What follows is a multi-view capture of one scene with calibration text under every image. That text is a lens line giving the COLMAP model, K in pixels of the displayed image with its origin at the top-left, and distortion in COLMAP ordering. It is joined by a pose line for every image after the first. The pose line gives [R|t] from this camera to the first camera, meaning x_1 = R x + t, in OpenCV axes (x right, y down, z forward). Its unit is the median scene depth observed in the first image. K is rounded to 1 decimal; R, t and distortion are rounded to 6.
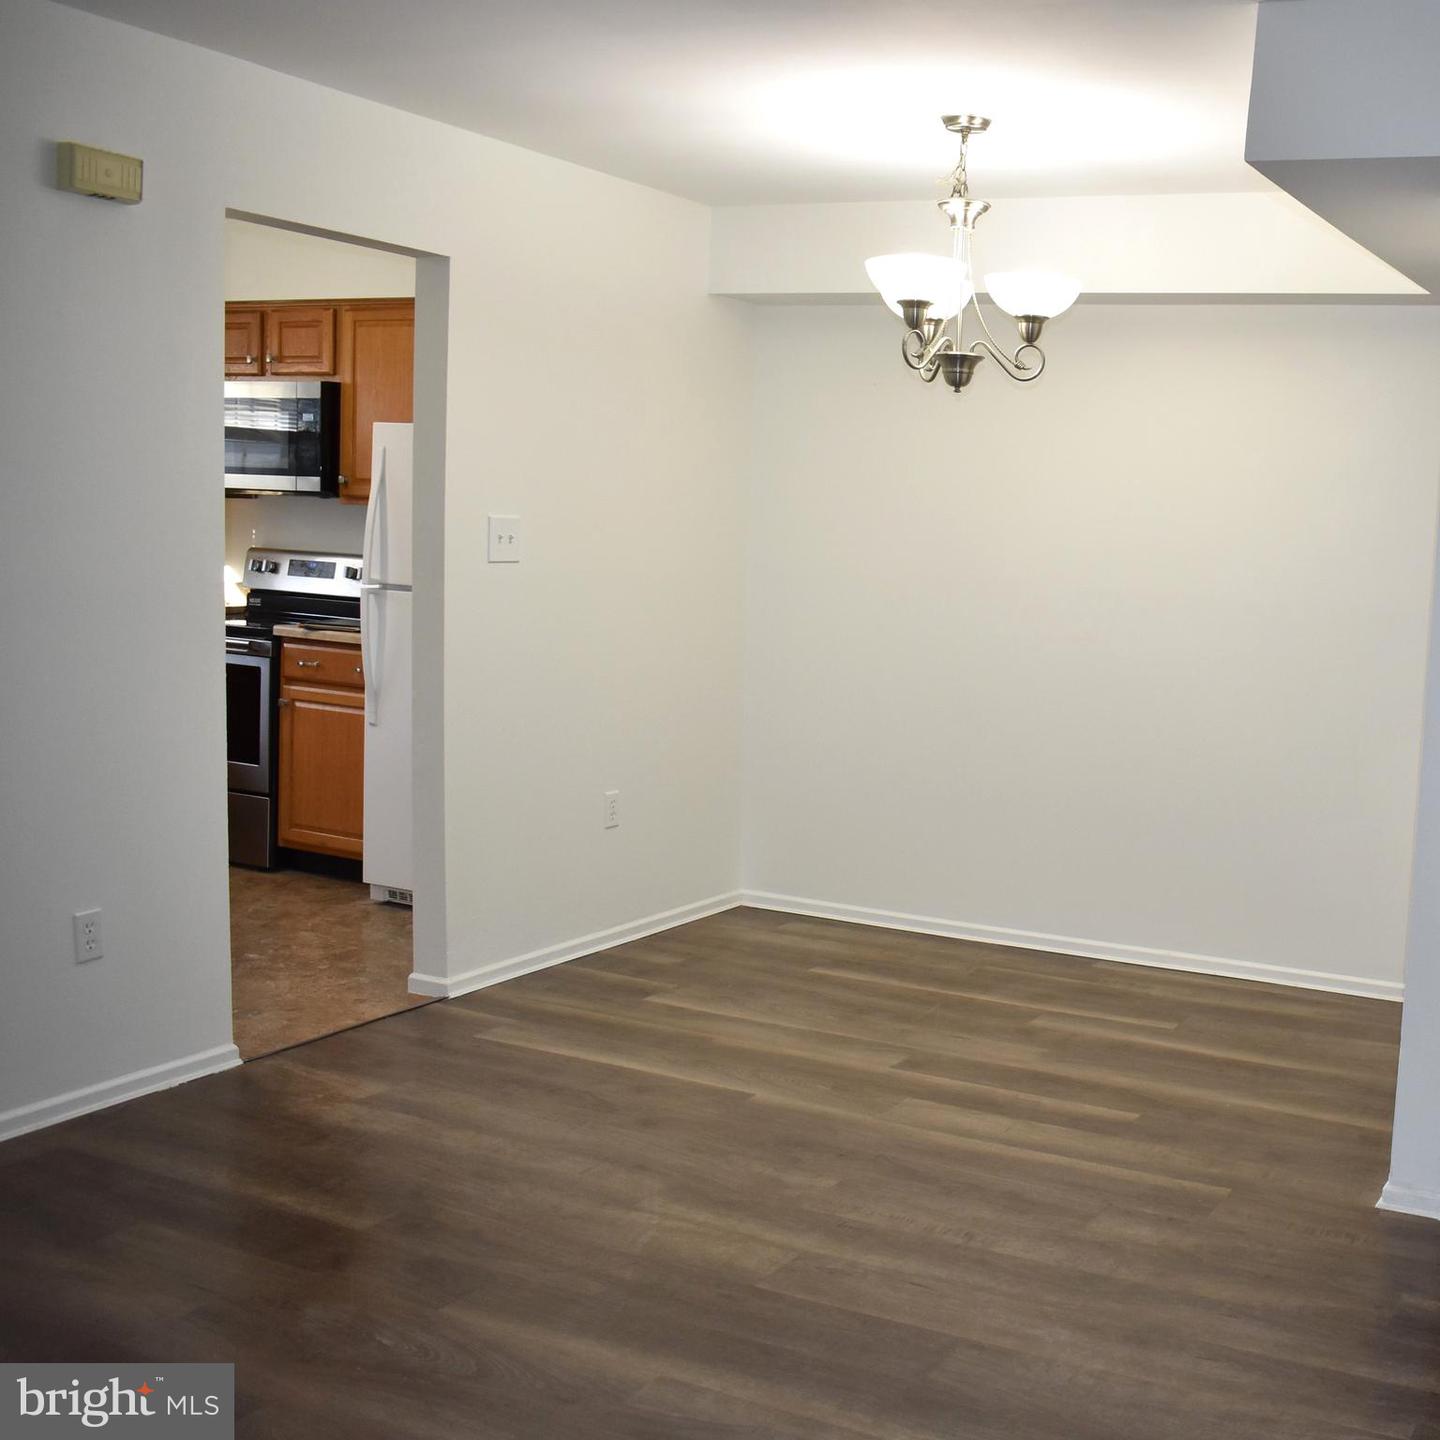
lens RADIAL K [[1778.3, 0, 720.0], [0, 1778.3, 720.0], [0, 0, 1]] dist [0.096706, 0.010084]
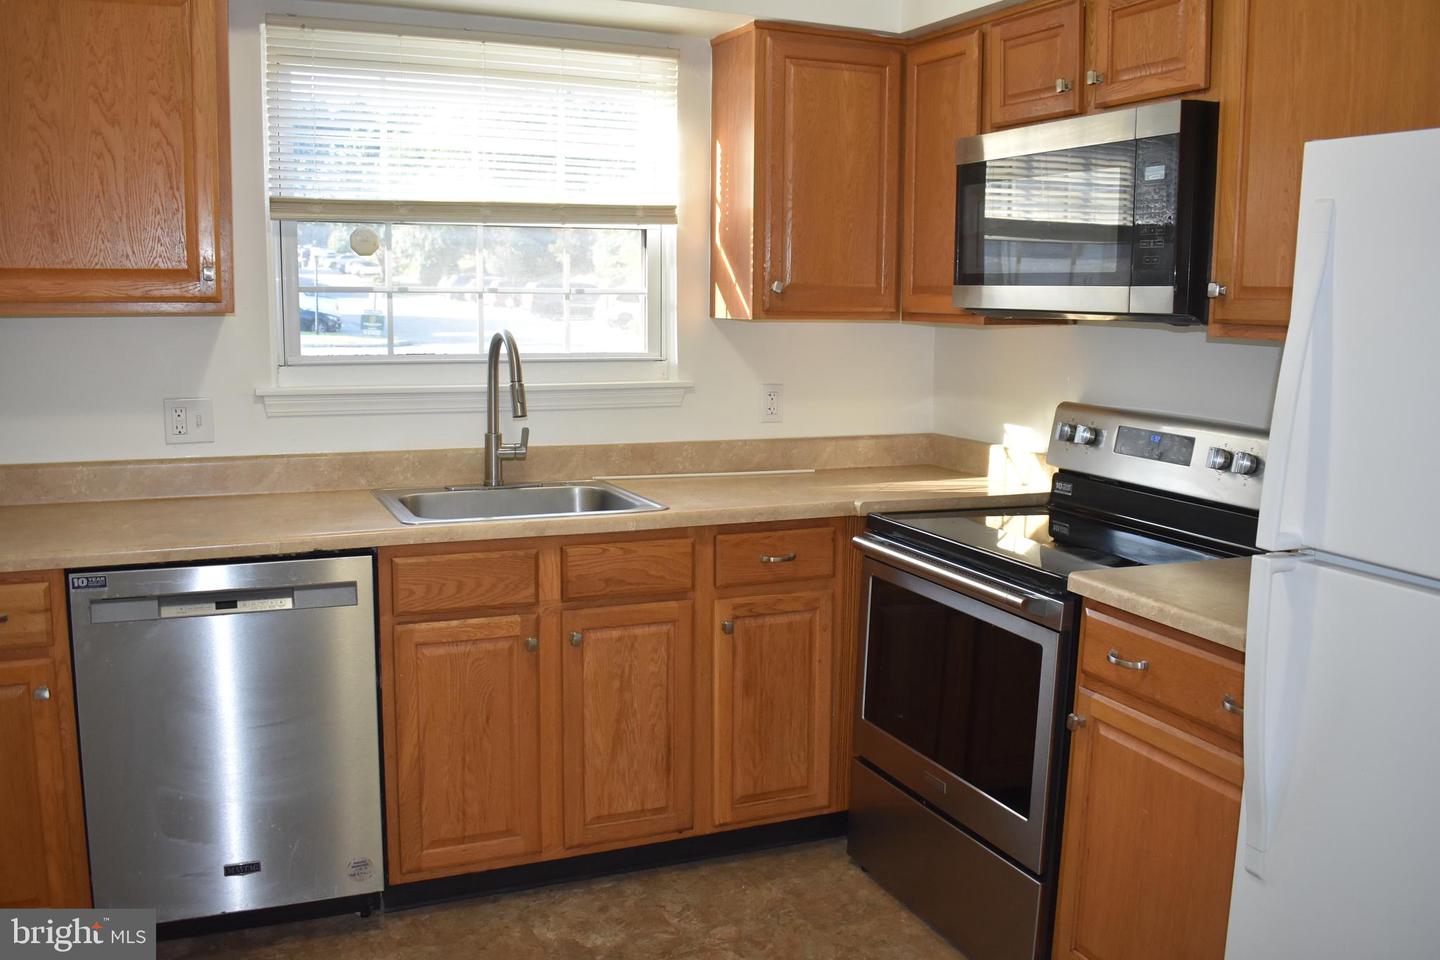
lens RADIAL K [[1410.1, 0, 720.0], [0, 1410.1, 480.0], [0, 0, 1]] dist [-0.176392, 0.006672]
pose [[0.859012, 0.050212, -0.509487, -0.130527], [-0.054628, 0.998487, 0.006299, -0.075274], [0.509032, 0.022422, 0.860455, 0.593423]]
